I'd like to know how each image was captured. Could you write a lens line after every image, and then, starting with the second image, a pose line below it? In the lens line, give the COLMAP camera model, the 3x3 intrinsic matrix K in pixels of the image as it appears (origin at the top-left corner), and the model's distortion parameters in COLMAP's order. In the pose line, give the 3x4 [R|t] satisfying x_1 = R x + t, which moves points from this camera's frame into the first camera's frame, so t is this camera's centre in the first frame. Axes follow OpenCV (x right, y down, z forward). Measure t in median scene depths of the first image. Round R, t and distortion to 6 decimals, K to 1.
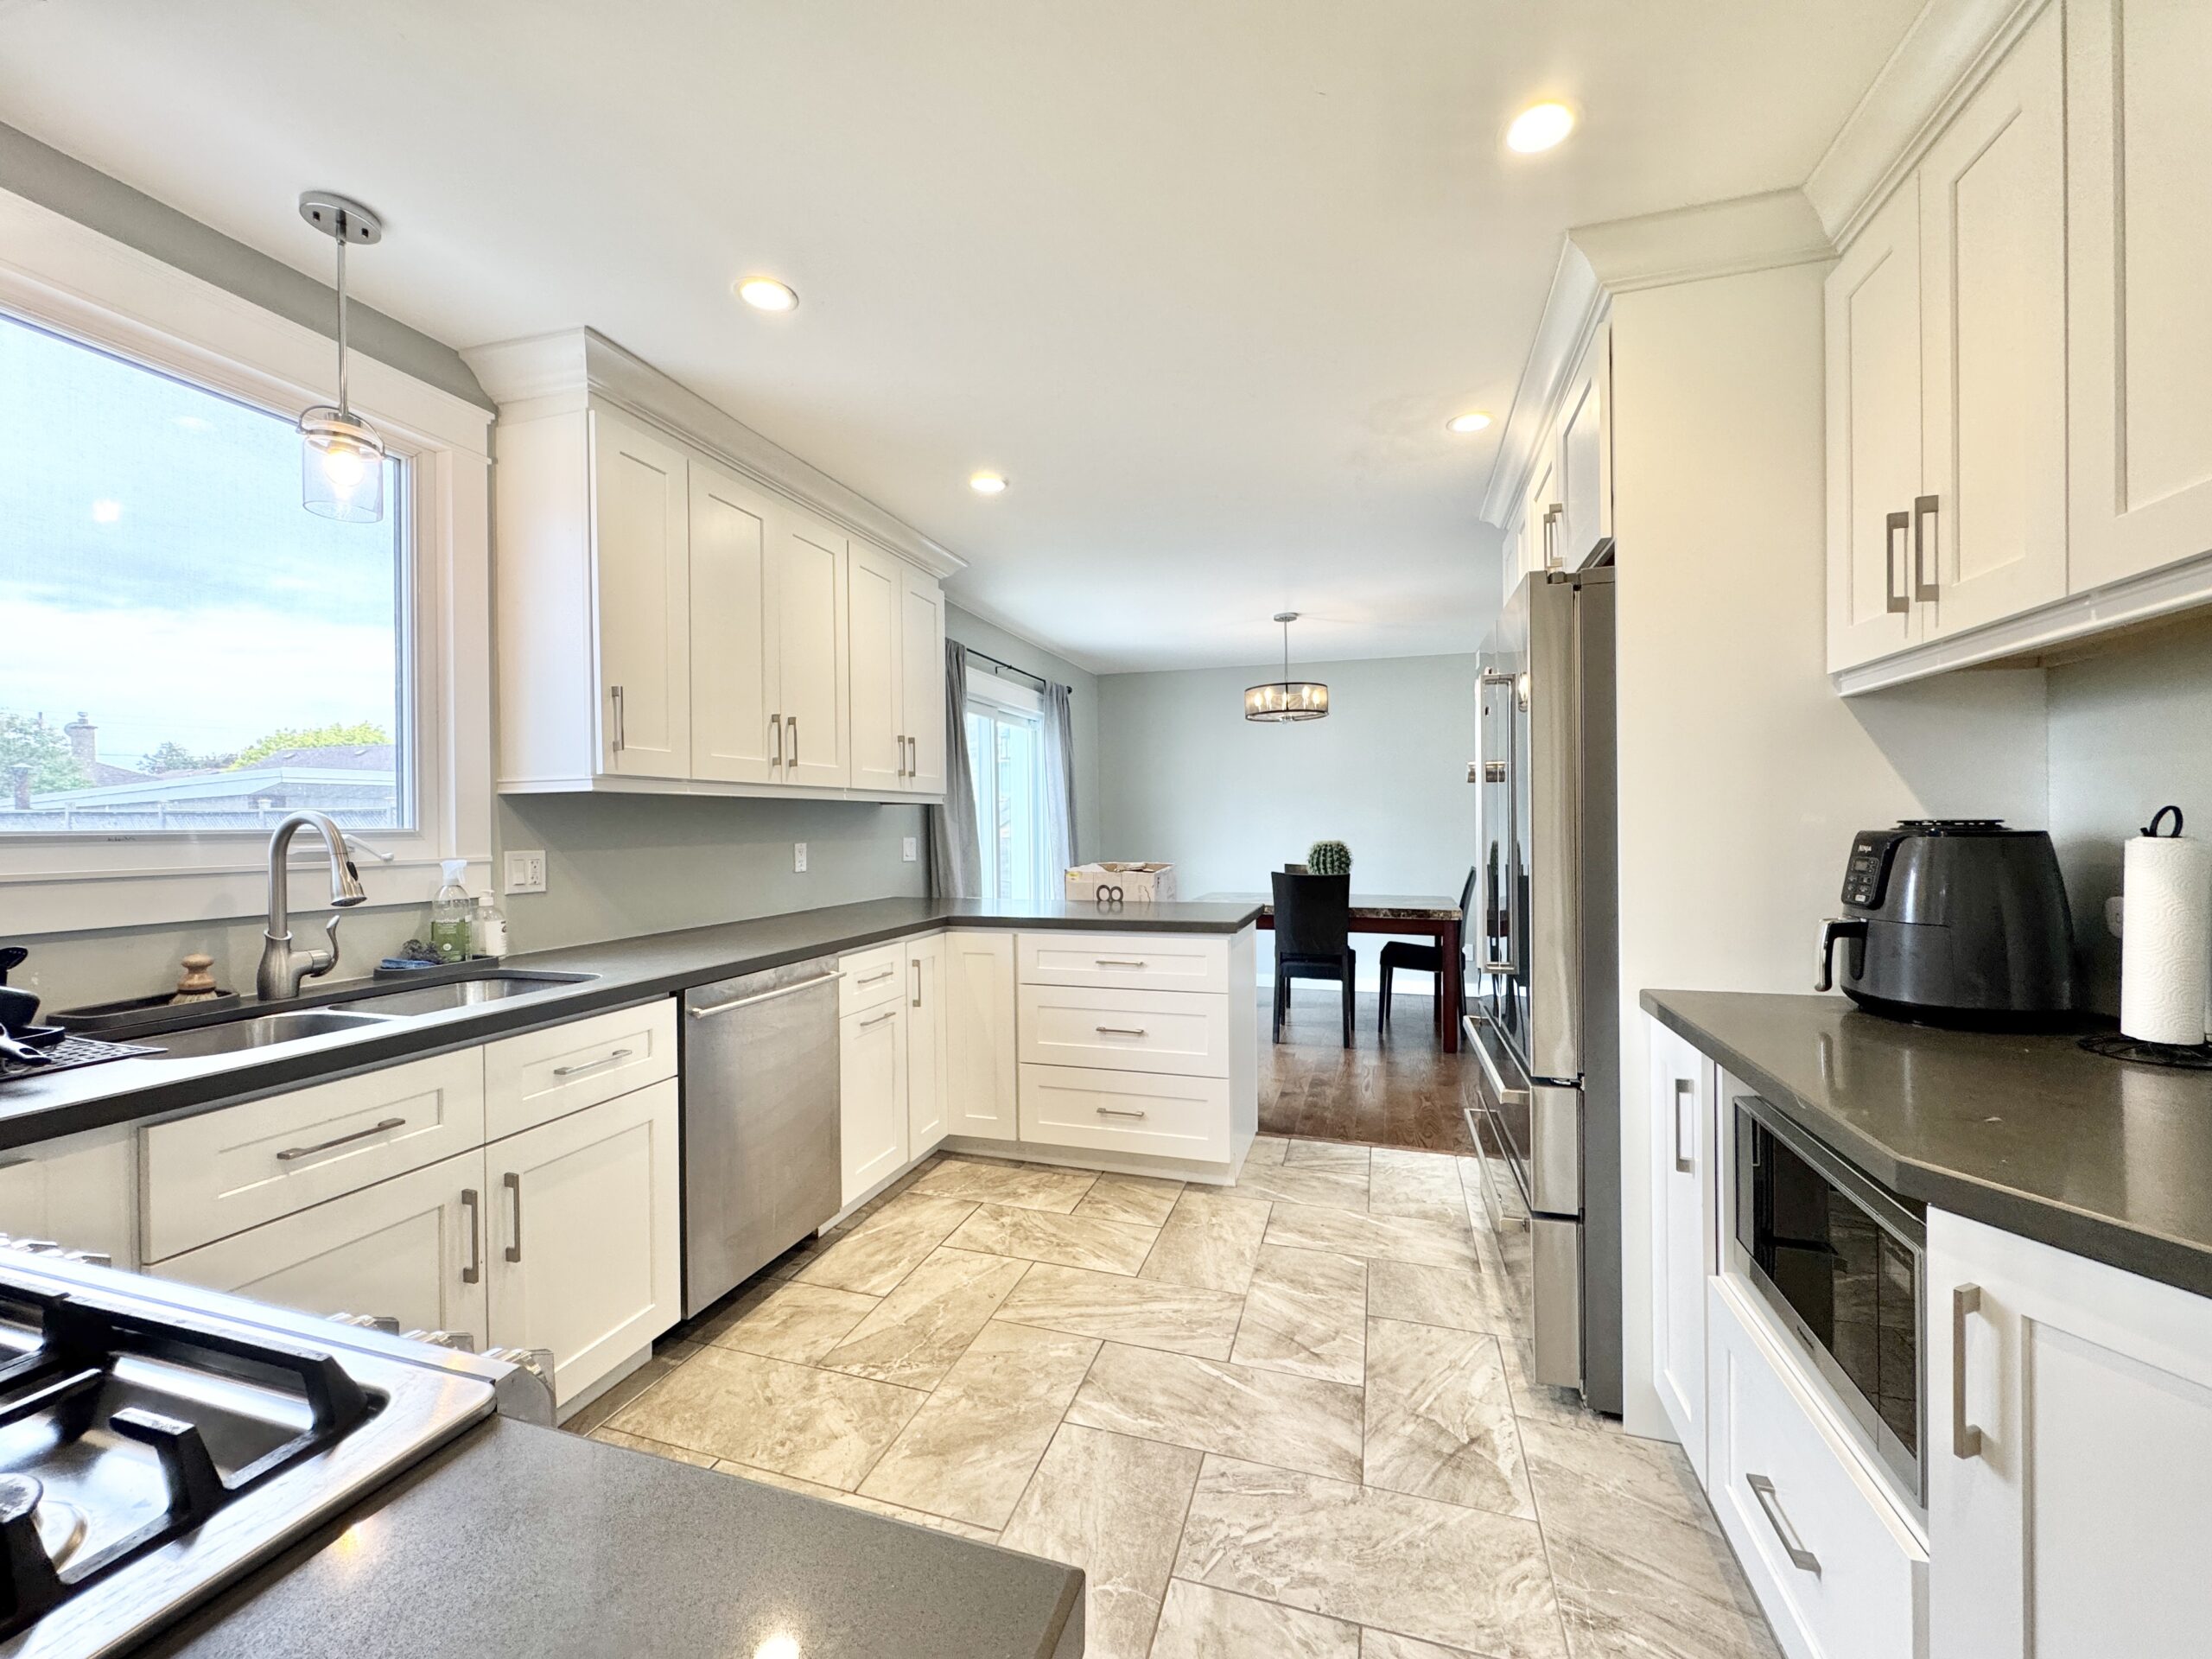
lens RADIAL K [[885.7, 0, 1110.8], [0, 885.7, 826.1], [0, 0, 1]] dist [-0.003200, -0.000106]
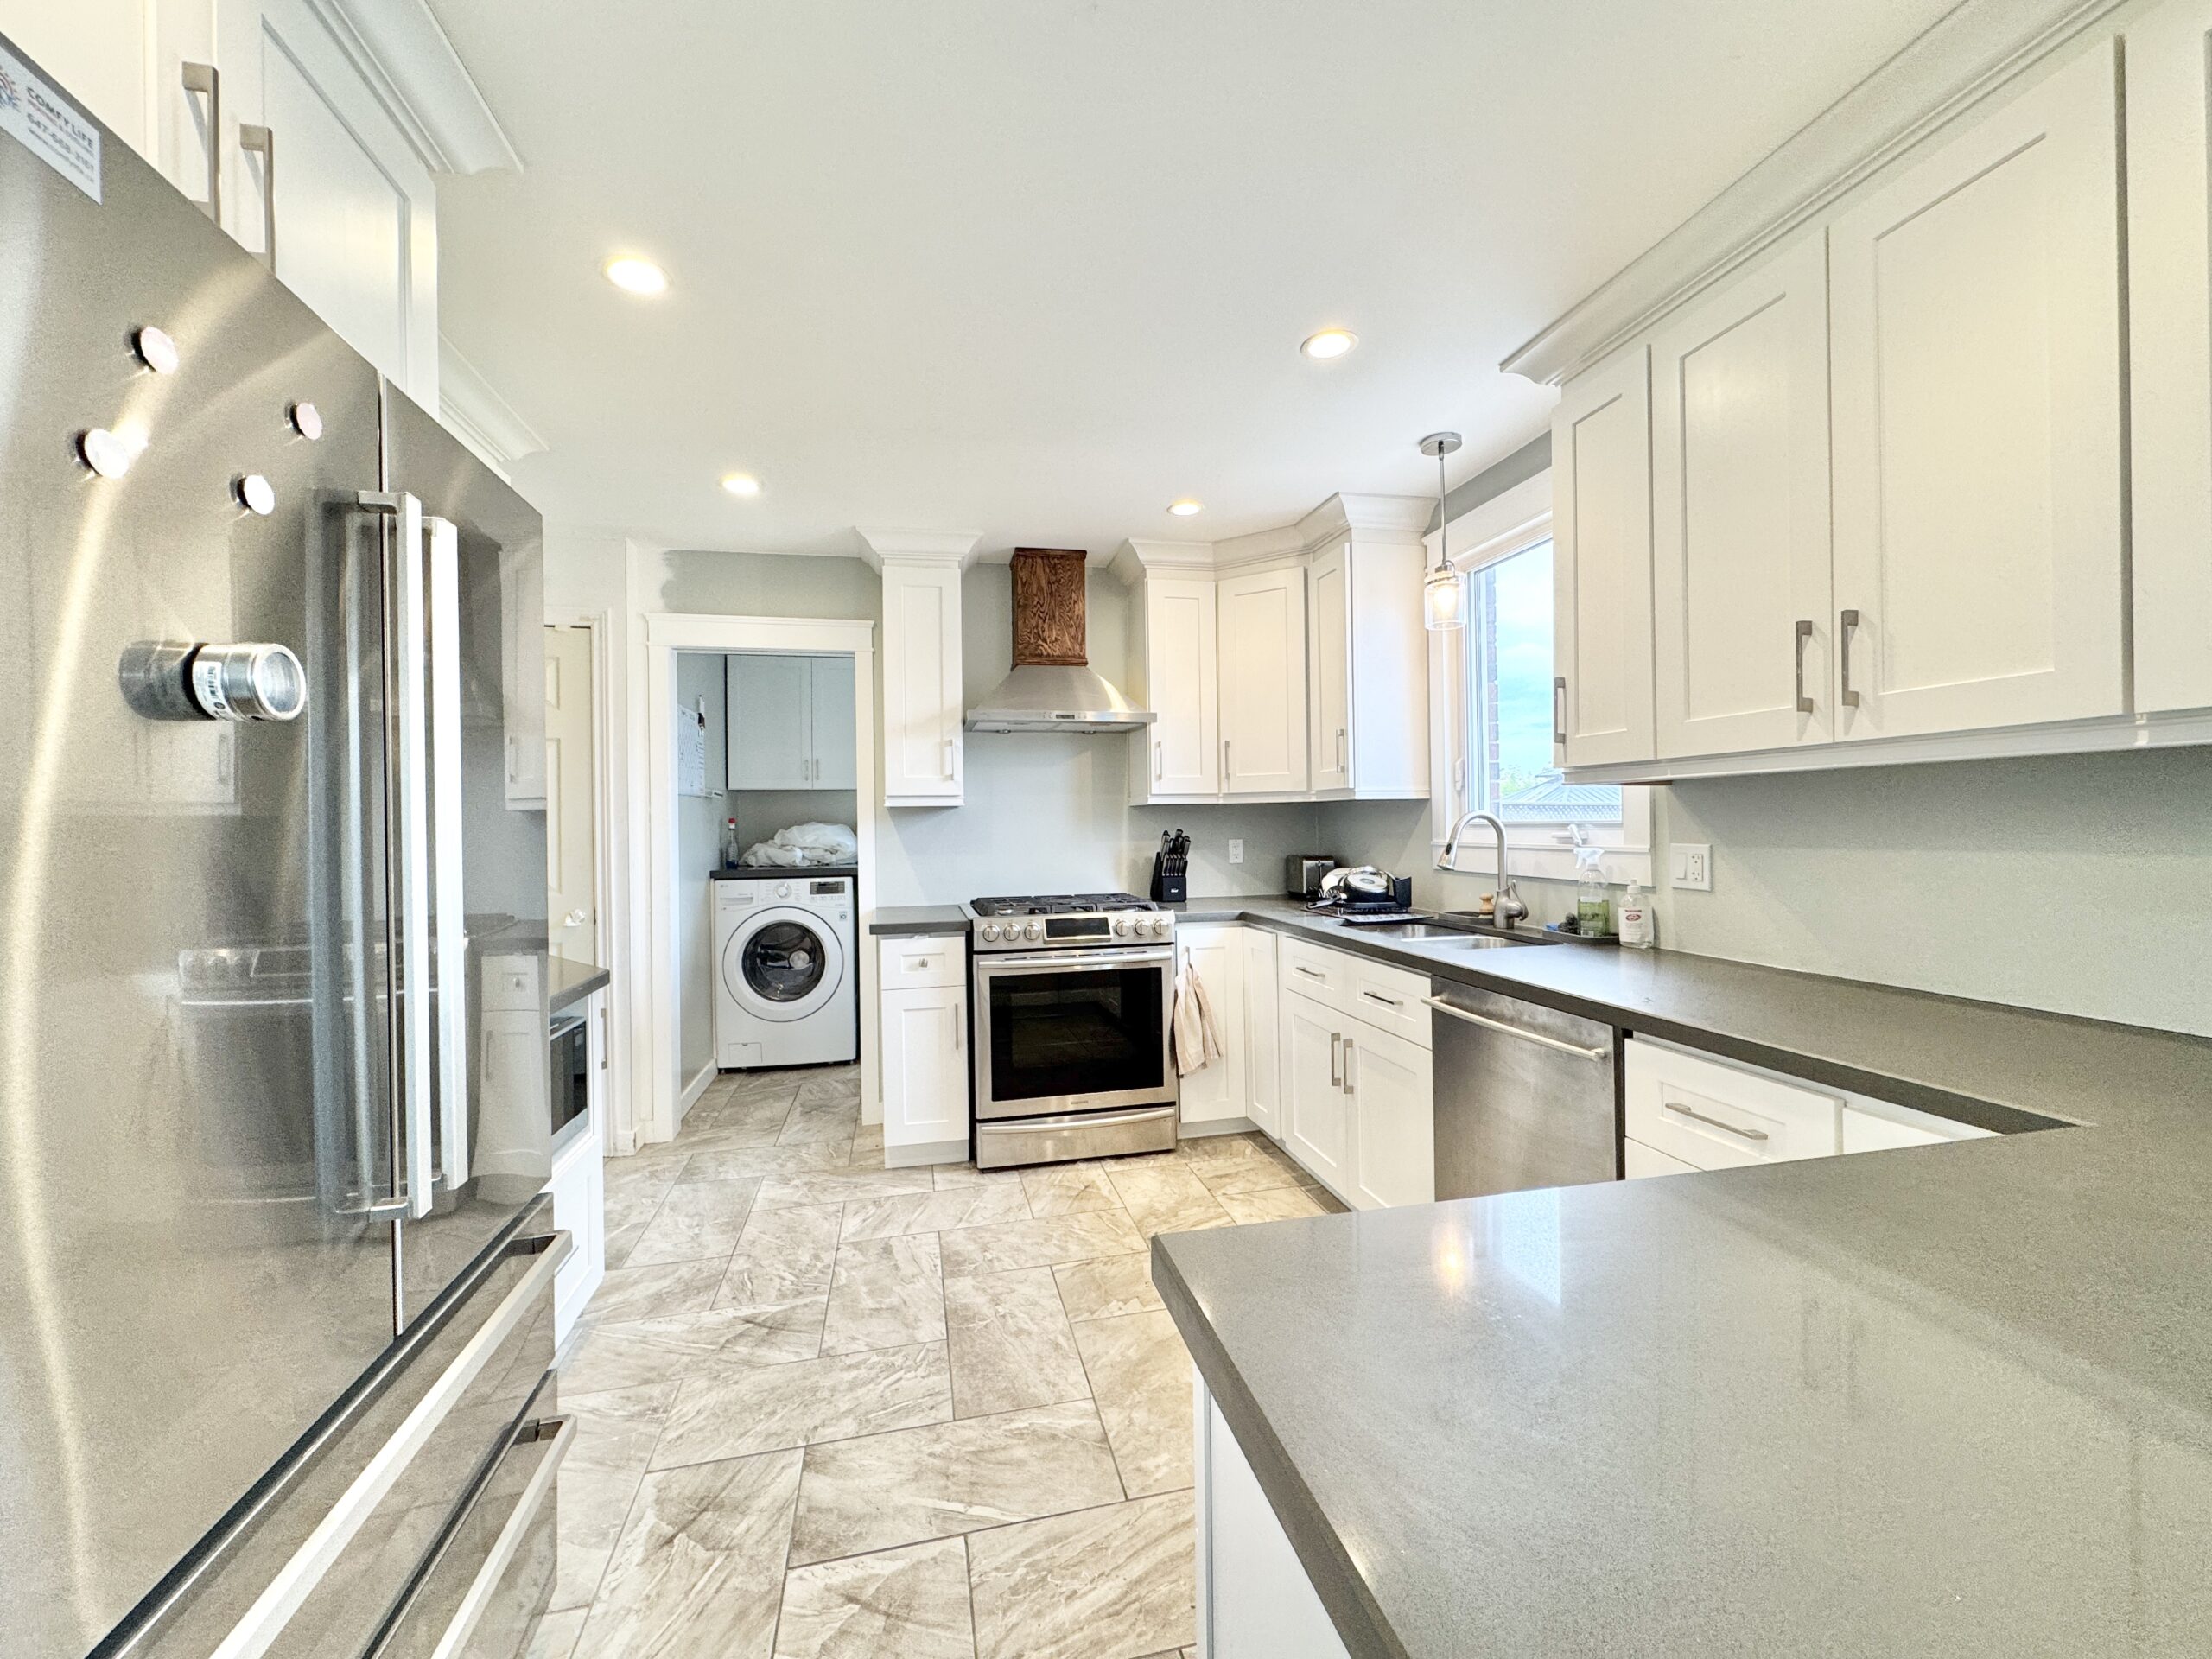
lens RADIAL K [[885.7, 0, 1110.9], [0, 885.7, 825.8], [0, 0, 1]] dist [-0.003200, -0.000106]
pose [[-0.866828, 0.025195, -0.497970, 0.425811], [0.022065, 0.999682, 0.012170, -0.020611], [0.498119, -0.000438, -0.867109, 1.883040]]
